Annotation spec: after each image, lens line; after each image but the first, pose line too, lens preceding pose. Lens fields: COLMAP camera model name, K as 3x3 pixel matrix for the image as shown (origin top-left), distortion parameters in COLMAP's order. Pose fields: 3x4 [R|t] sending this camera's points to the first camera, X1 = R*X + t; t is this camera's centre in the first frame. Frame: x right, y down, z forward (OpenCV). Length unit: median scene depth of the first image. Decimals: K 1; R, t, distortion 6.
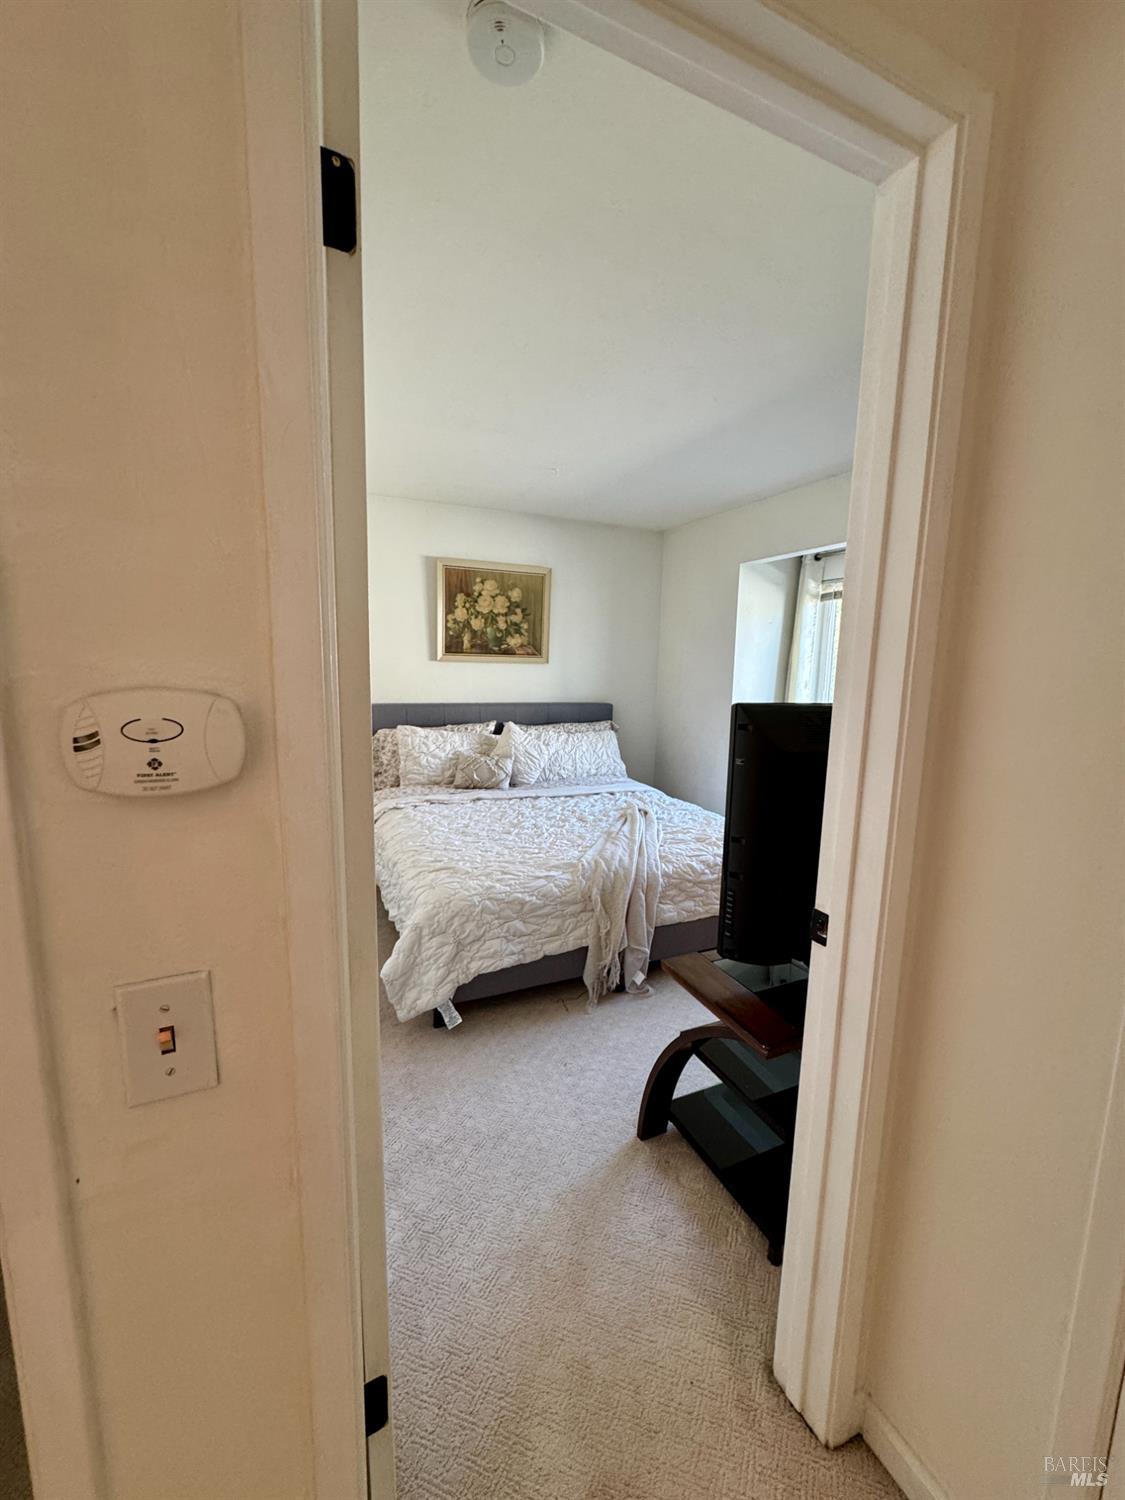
lens RADIAL K [[597.7, 0, 558.5], [0, 597.7, 752.2], [0, 0, 1]] dist [0.000109, 0.000640]
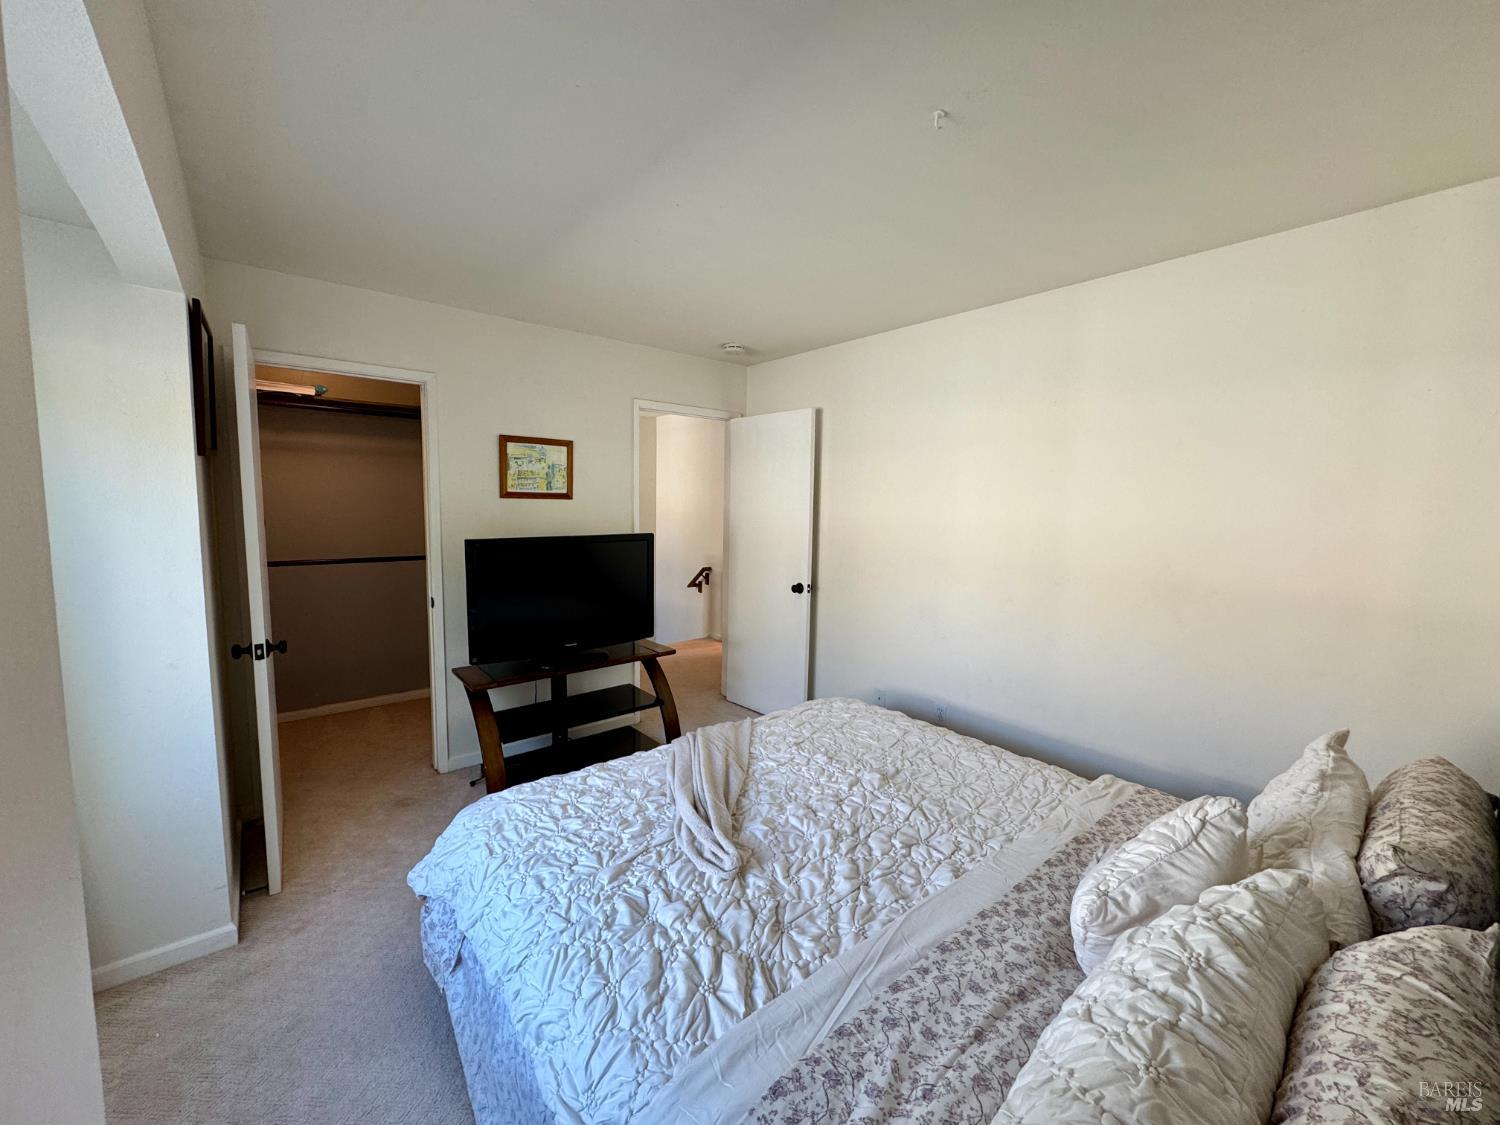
lens RADIAL K [[597.7, 0, 750.2], [0, 597.7, 563.2], [0, 0, 1]] dist [0.000109, 0.000640]
pose [[-0.962197, -0.007467, -0.272253, 0.204512], [-0.075035, 0.968207, 0.238633, -0.203883], [0.261815, 0.250040, -0.932165, 1.210618]]
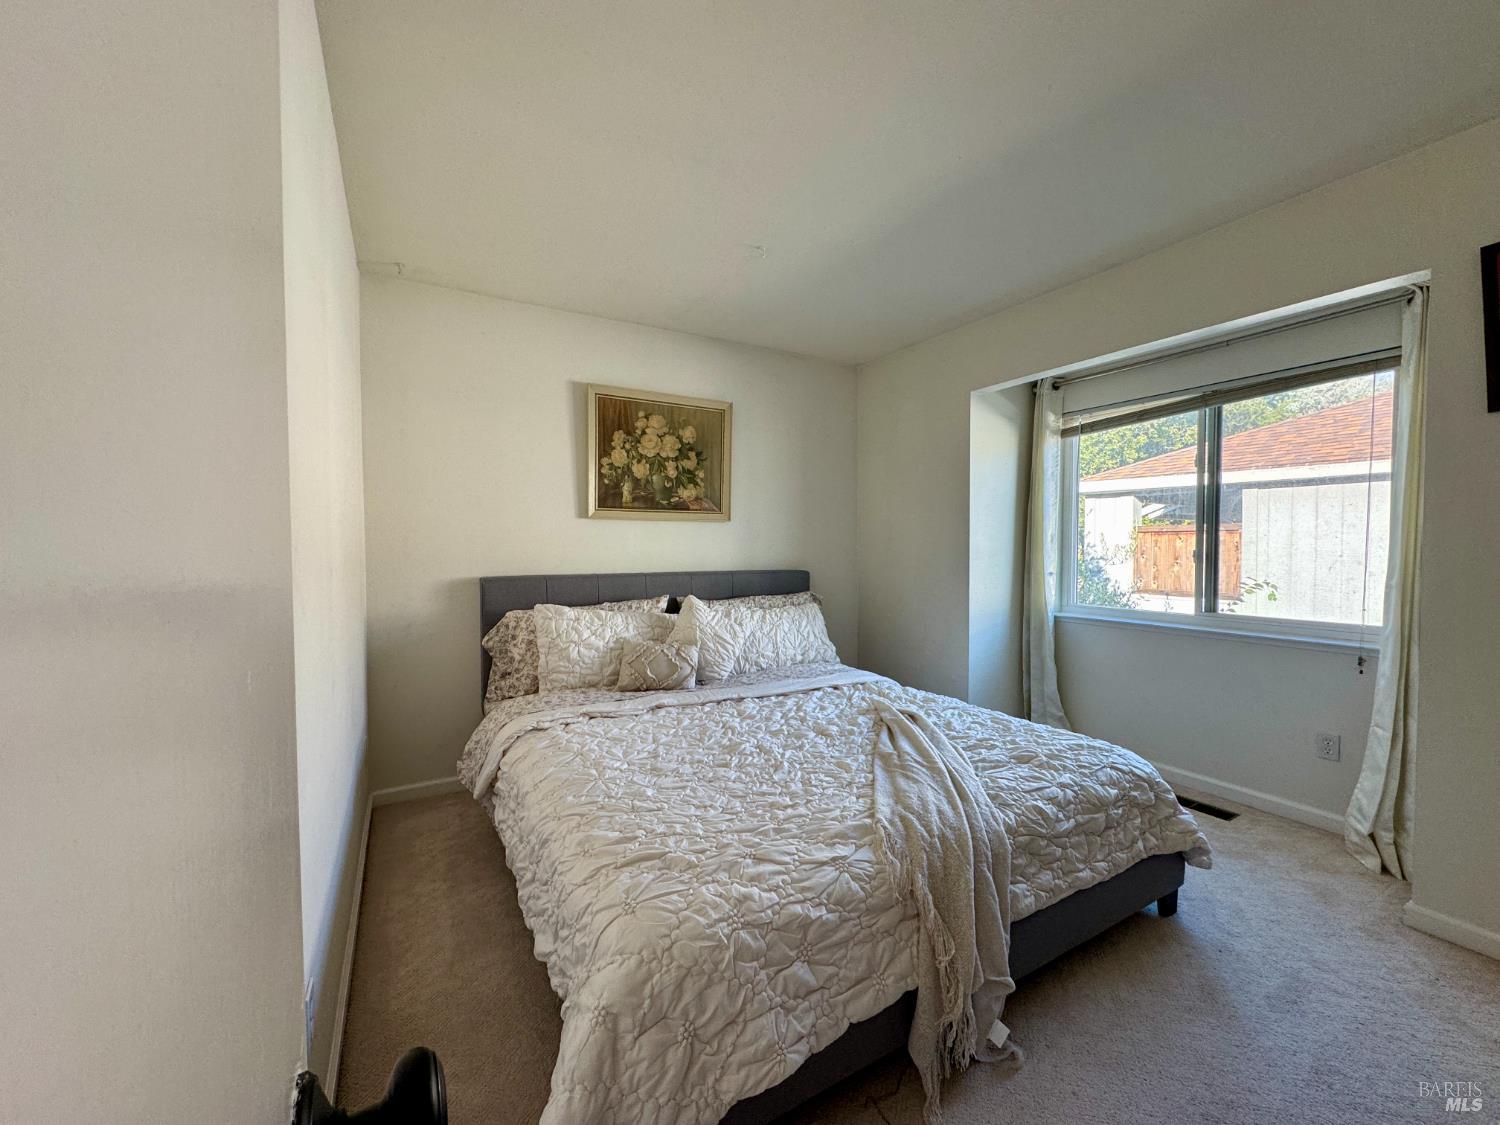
lens RADIAL K [[597.7, 0, 746.1], [0, 597.7, 562.3], [0, 0, 1]] dist [0.000109, 0.000640]
pose [[0.994071, -0.026475, 0.105457, -0.093297], [0.038862, 0.992347, -0.117202, -0.001908], [-0.101547, 0.120605, 0.987493, 0.264955]]
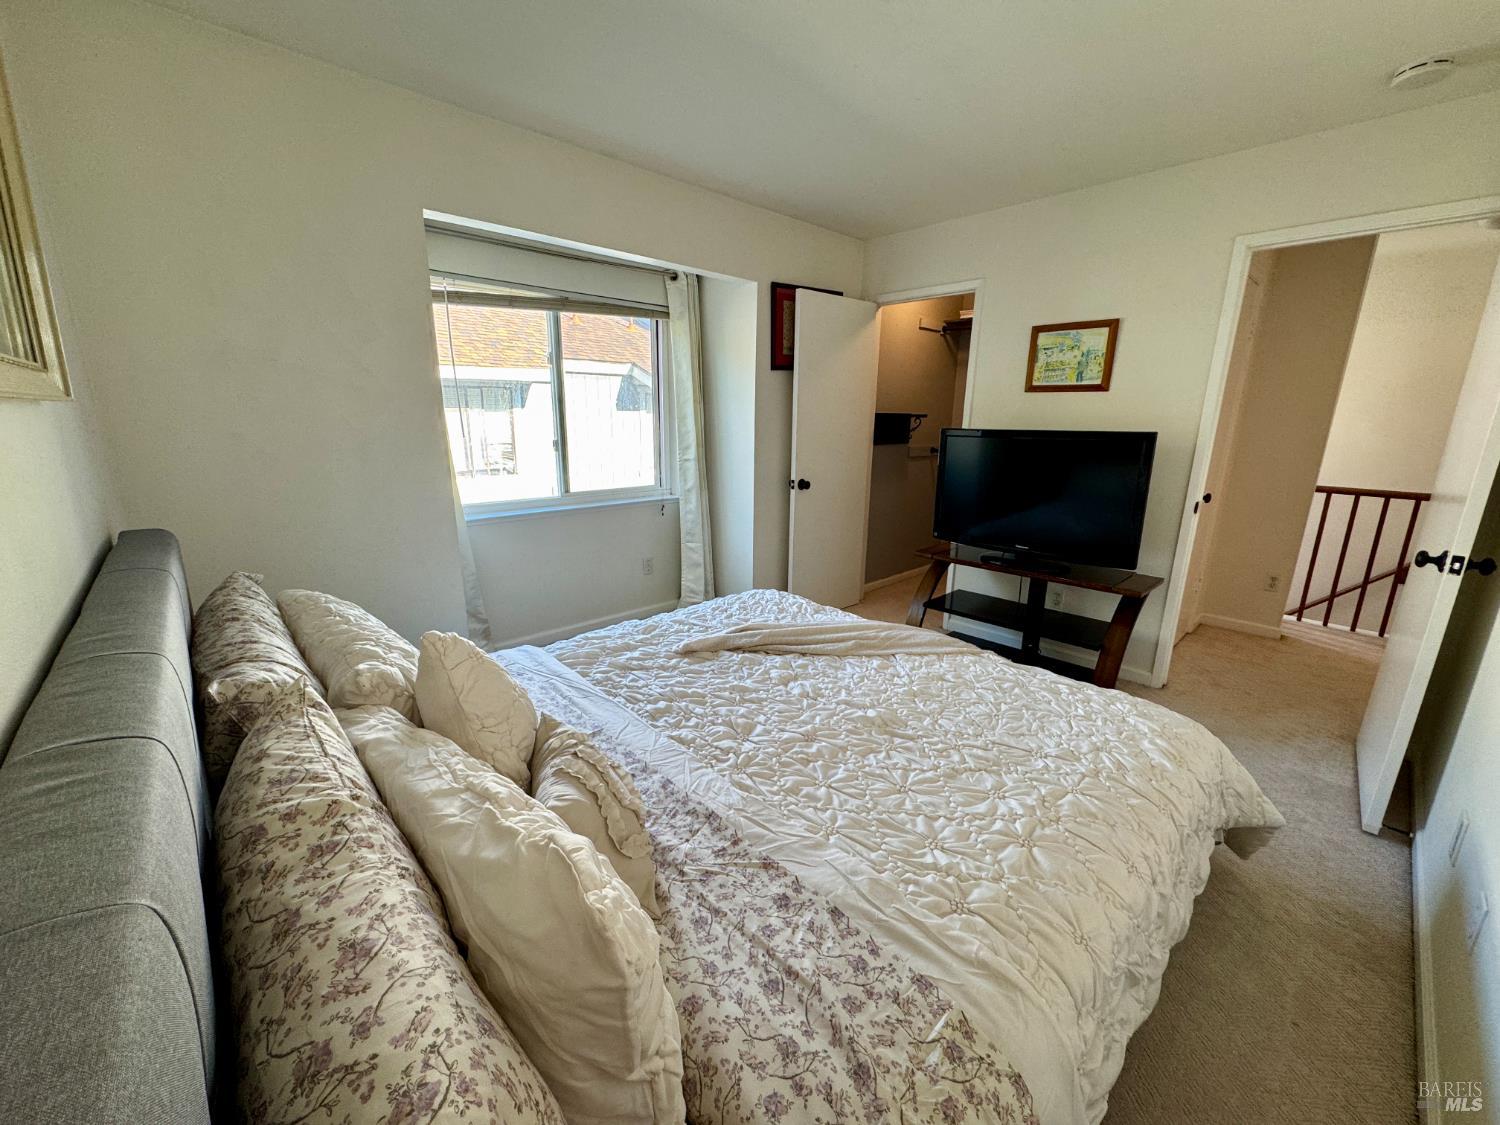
lens RADIAL K [[597.7, 0, 747.8], [0, 597.7, 563.3], [0, 0, 1]] dist [0.000109, 0.000640]
pose [[-0.324679, -0.254483, 0.910946, -0.375519], [0.124484, 0.943248, 0.307876, -0.148446], [-0.937597, 0.213359, -0.274574, 0.971744]]
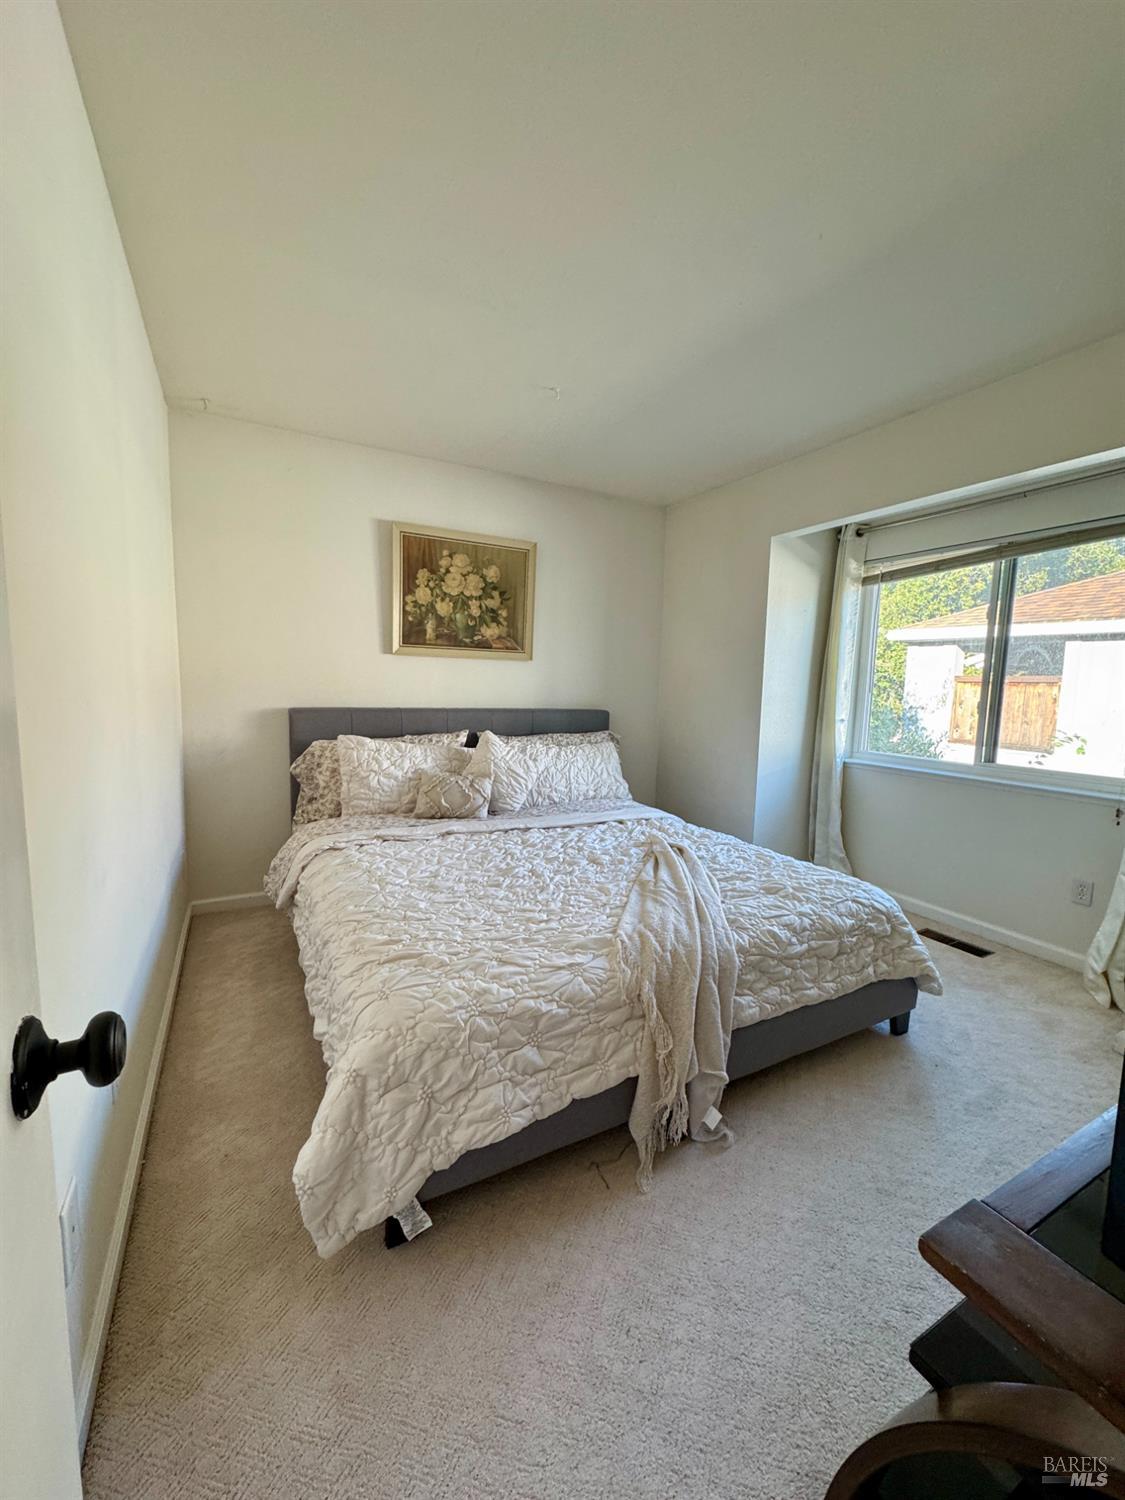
lens RADIAL K [[597.7, 0, 560.6], [0, 597.7, 749.4], [0, 0, 1]] dist [0.000109, 0.000640]
pose [[0.997025, -0.004251, 0.076964, -0.047852], [0.007133, 0.999282, -0.037219, 0.002947], [-0.076750, 0.037657, 0.996339, 0.226368]]
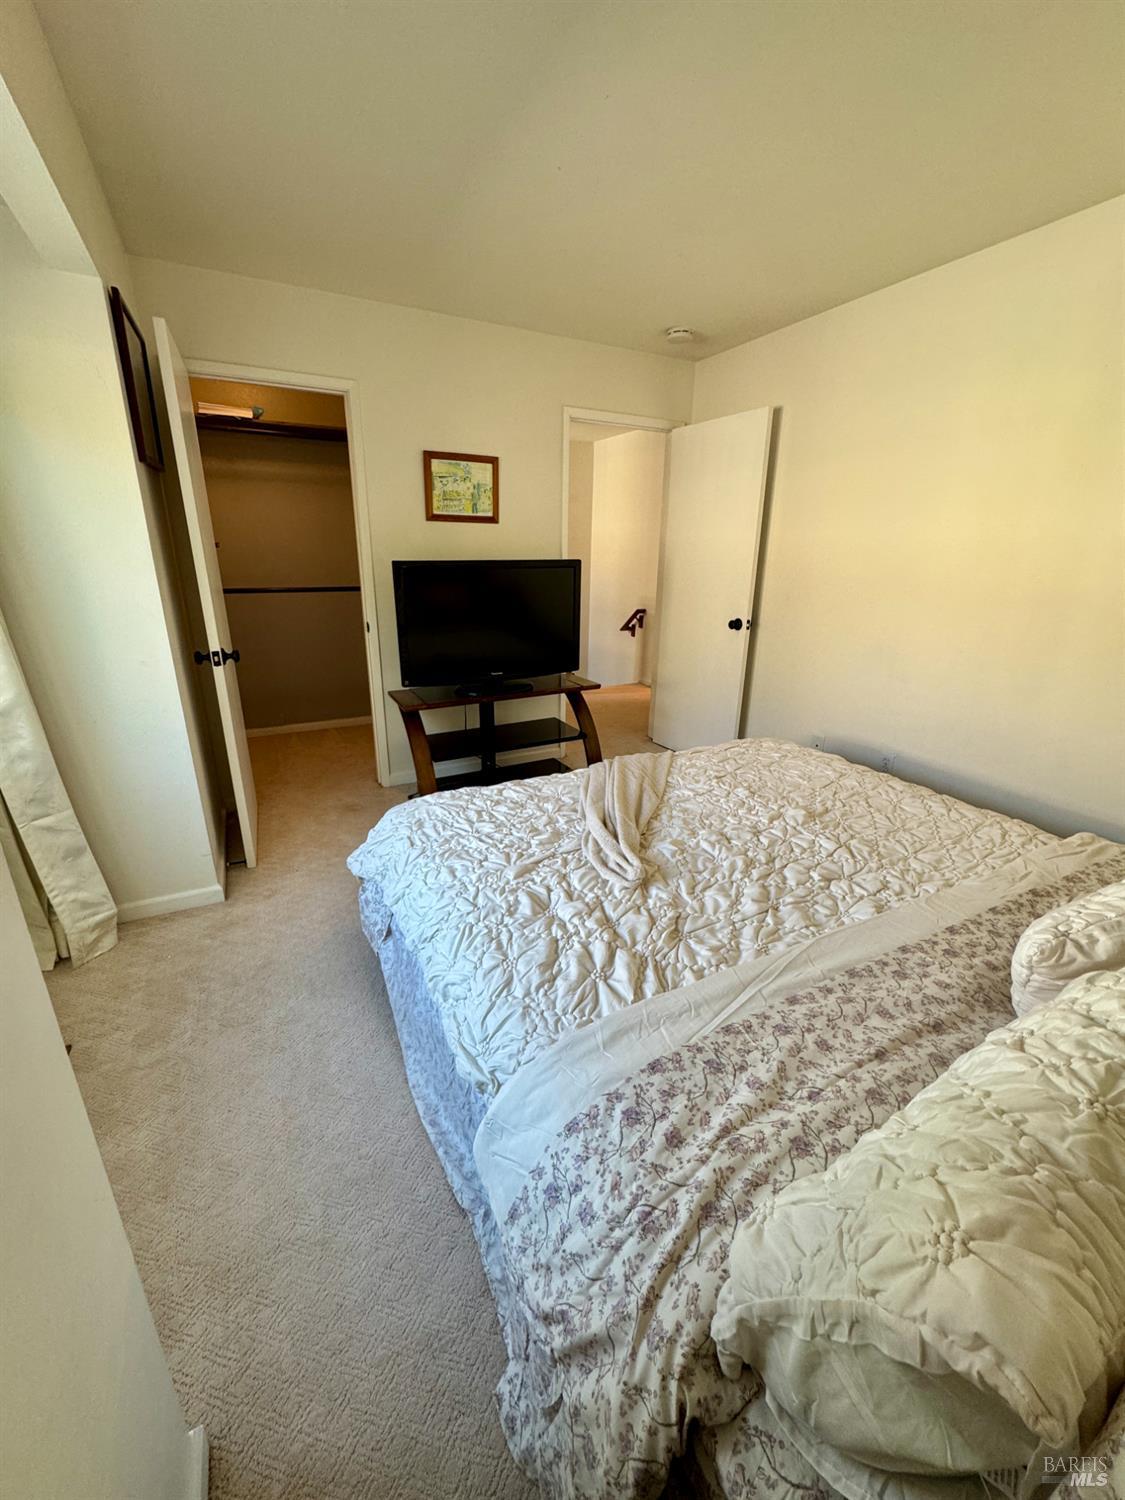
lens RADIAL K [[597.7, 0, 564.0], [0, 597.7, 750.6], [0, 0, 1]] dist [0.000109, 0.000640]
pose [[-0.997430, -0.008072, -0.071187, 0.182773], [-0.039529, 0.890705, 0.452860, -0.165055], [0.059751, 0.454511, -0.888735, 1.197411]]
